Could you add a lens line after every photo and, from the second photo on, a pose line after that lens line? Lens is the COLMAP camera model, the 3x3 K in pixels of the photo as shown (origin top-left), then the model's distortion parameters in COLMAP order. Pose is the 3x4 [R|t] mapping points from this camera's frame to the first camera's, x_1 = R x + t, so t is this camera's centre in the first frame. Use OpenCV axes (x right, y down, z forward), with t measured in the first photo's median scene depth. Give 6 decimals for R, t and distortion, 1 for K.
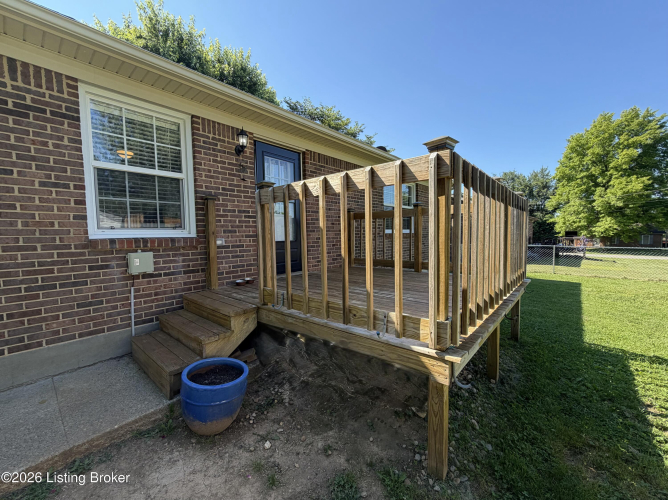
lens RADIAL K [[274.0, 0, 334.0], [0, 274.0, 250.0], [0, 0, 1]] dist [-0.001114, -0.000328]
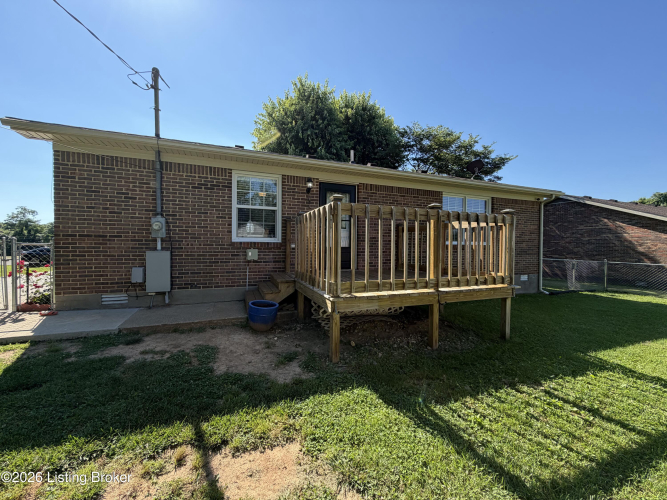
lens RADIAL K [[266.7, 0, 333.5], [0, 266.7, 250.0], [0, 0, 1]] dist [-0.001242, 0.000004]
pose [[0.884067, 0.032060, -0.466259, 0.609673], [-0.051690, 0.998231, -0.029370, 0.034616], [0.464493, 0.050066, 0.884160, -0.366241]]
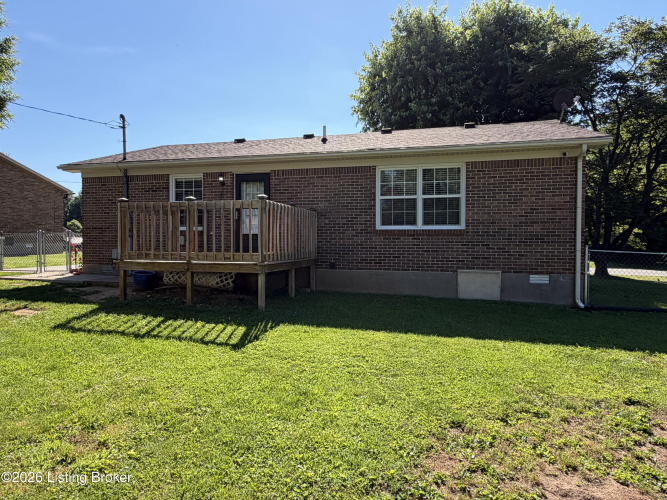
lens RADIAL K [[426.7, 0, 333.5], [0, 426.7, 250.0], [0, 0, 1]] dist [-0.001176, -0.000421]
pose [[0.438631, 0.033244, -0.898052, 2.896760], [-0.065084, 0.997867, 0.005150, 0.019095], [0.896307, 0.056190, 0.439859, 0.483255]]
